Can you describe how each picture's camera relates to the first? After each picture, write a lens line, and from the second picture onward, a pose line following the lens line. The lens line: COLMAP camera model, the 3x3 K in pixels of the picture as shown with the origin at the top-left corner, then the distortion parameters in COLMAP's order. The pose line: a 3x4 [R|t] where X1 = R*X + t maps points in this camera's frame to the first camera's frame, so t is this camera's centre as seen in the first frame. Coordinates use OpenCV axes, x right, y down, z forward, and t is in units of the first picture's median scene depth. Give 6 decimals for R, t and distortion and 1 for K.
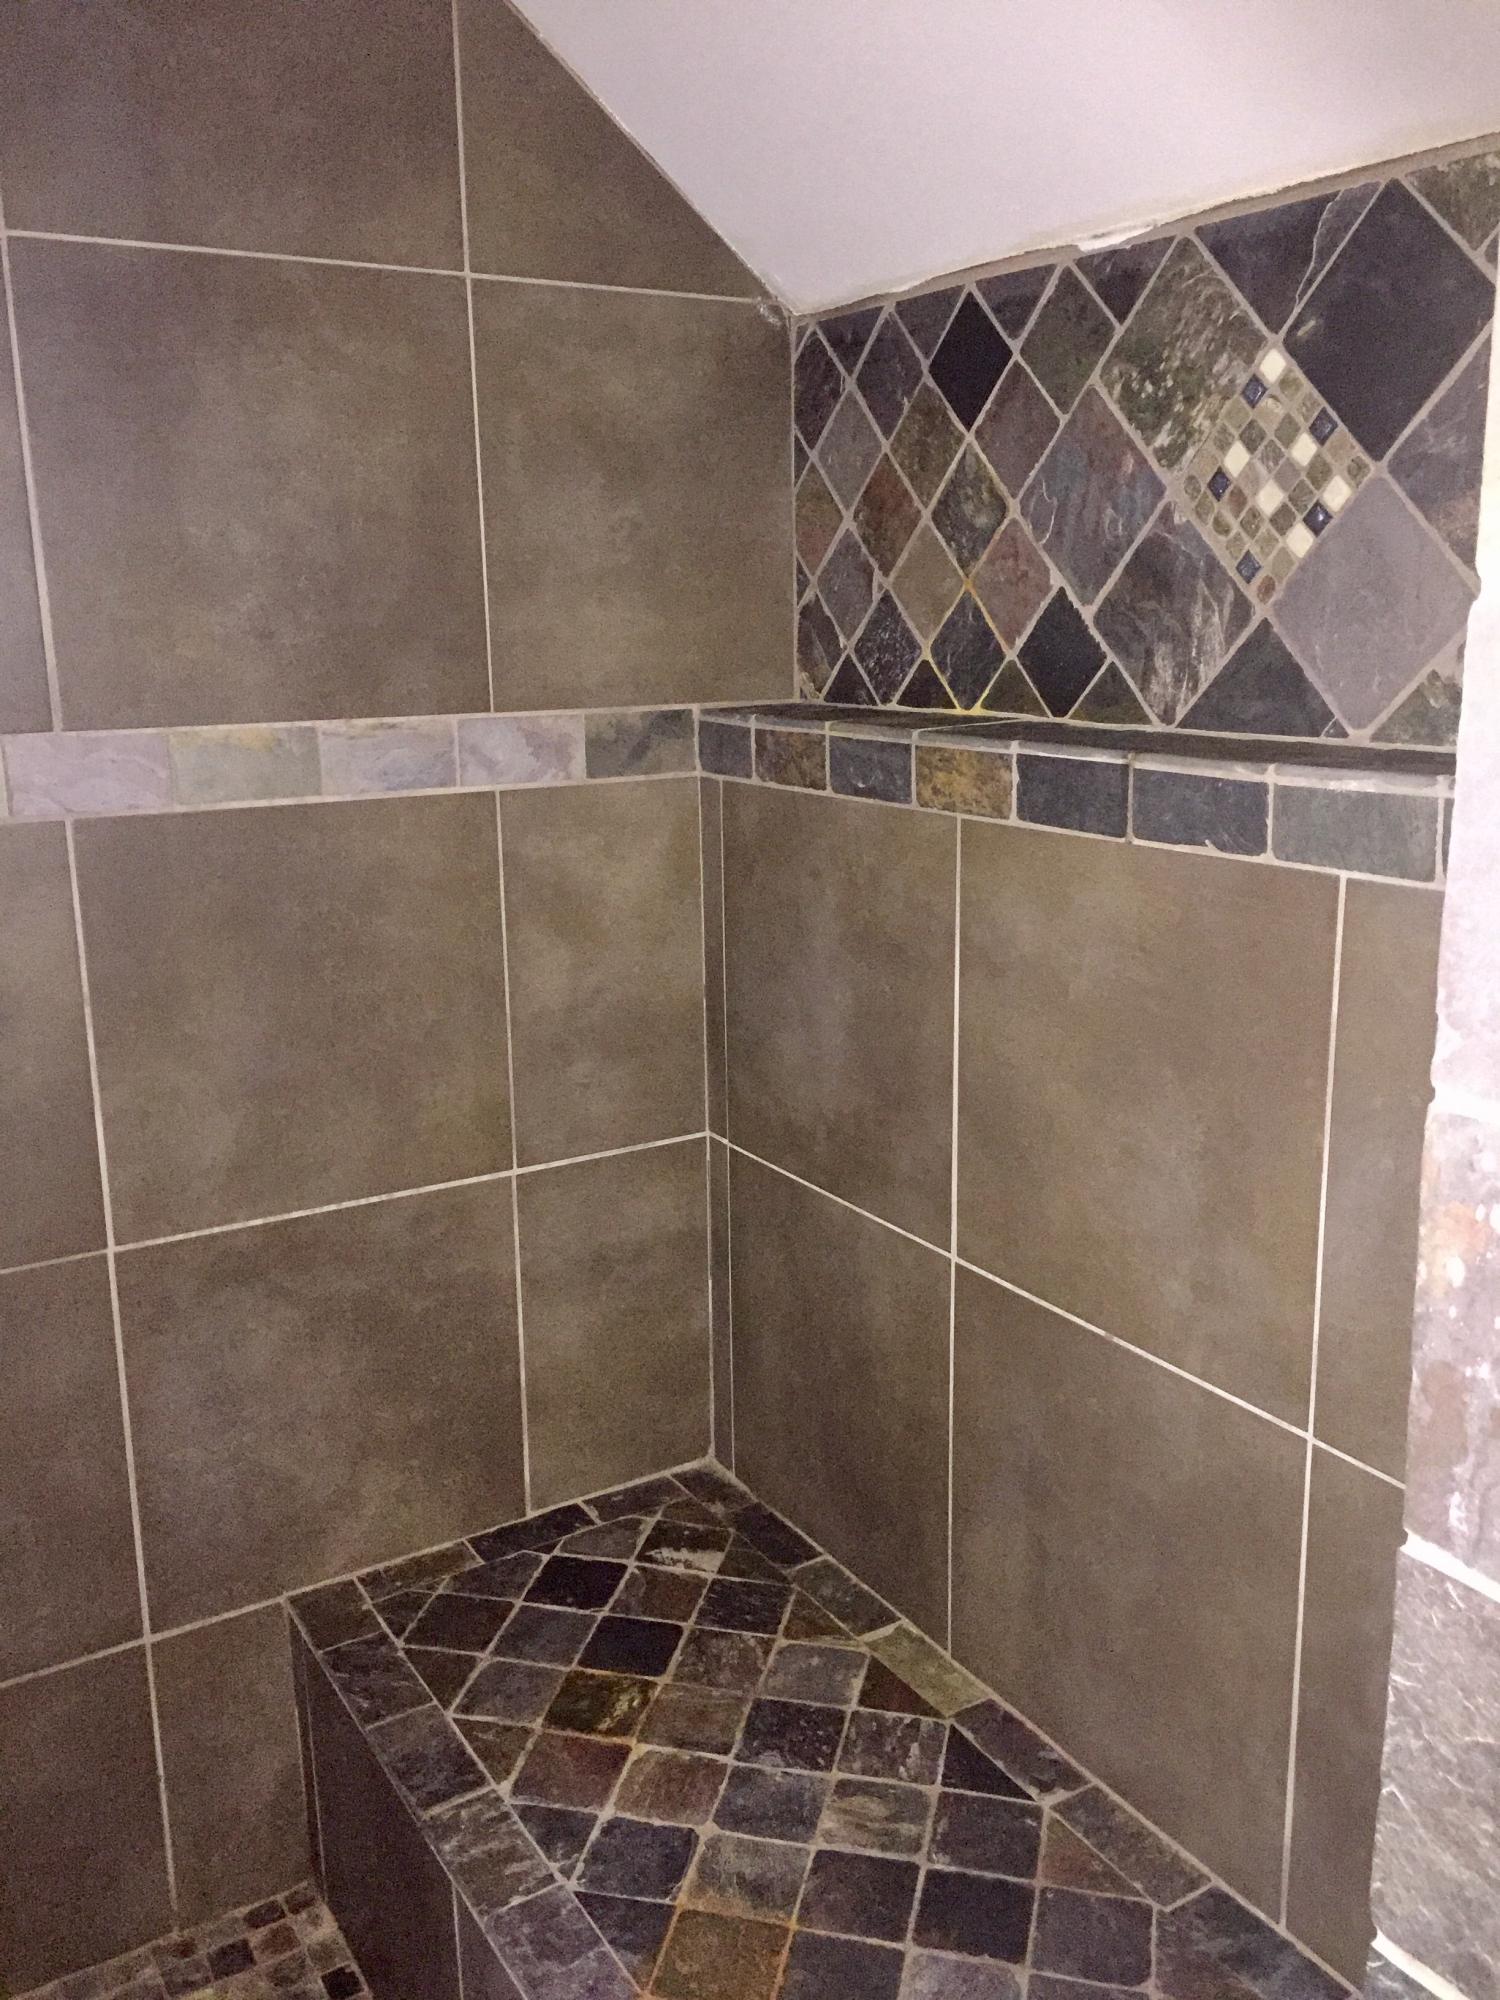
lens RADIAL K [[1709.6, 0, 752.6], [0, 1709.6, 996.0], [0, 0, 1]] dist [0.082589, -0.110178]
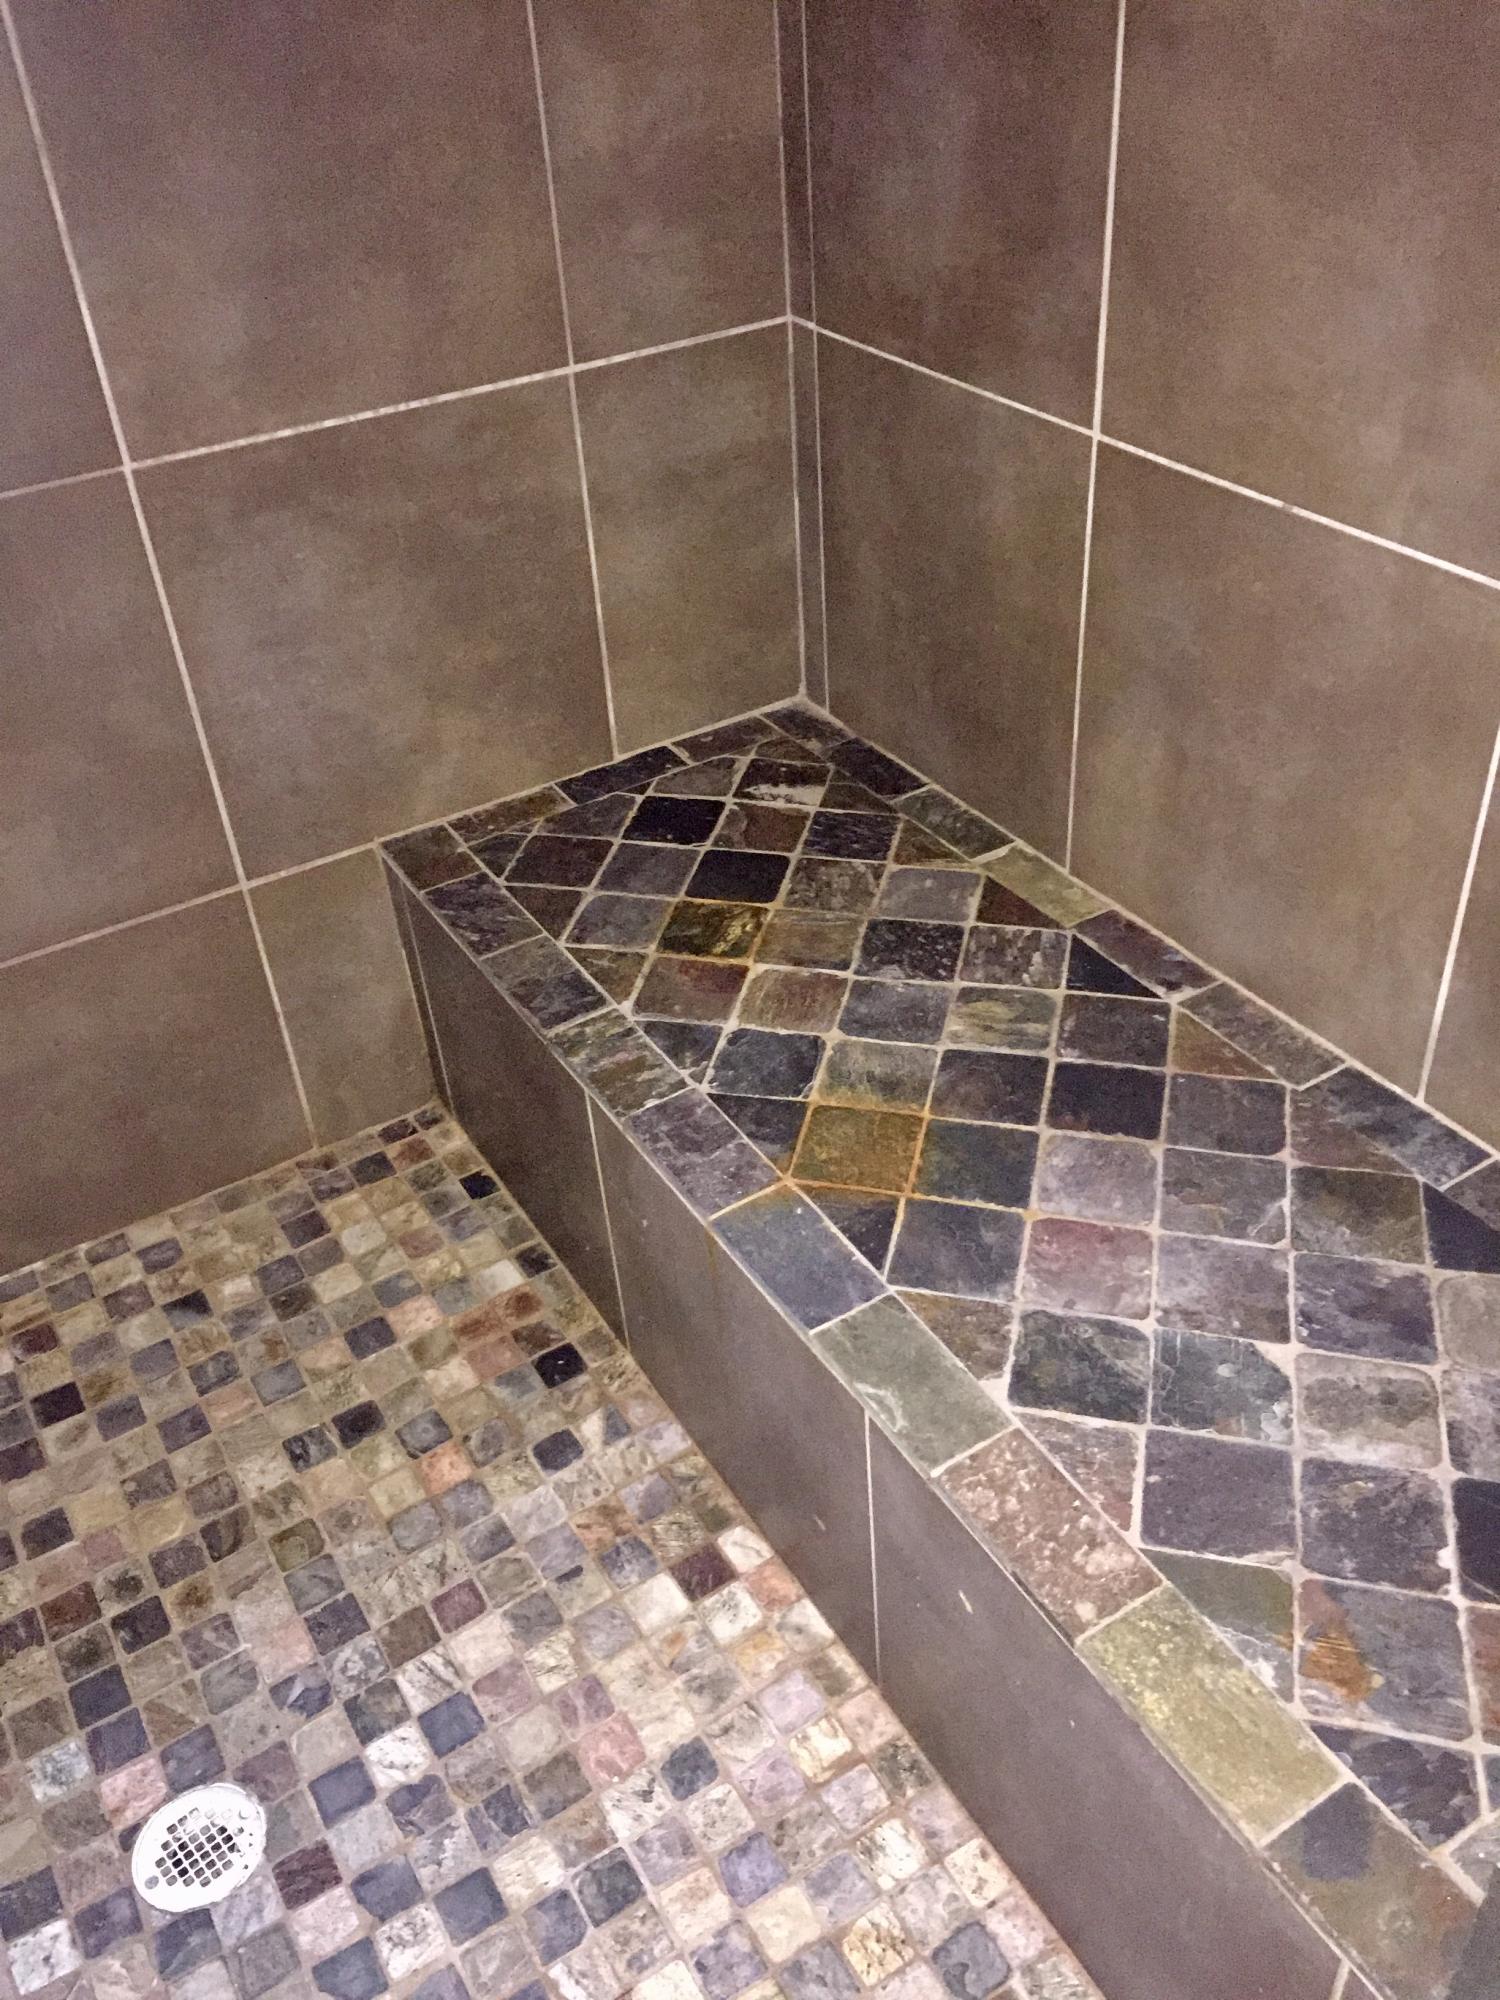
lens RADIAL K [[1709.6, 0, 754.5], [0, 1709.6, 1003.1], [0, 0, 1]] dist [0.082589, -0.110178]
pose [[0.999118, -0.035399, -0.022566, -0.042050], [0.041439, 0.917637, 0.395253, 0.061102], [0.006716, -0.395840, 0.918295, 0.085157]]
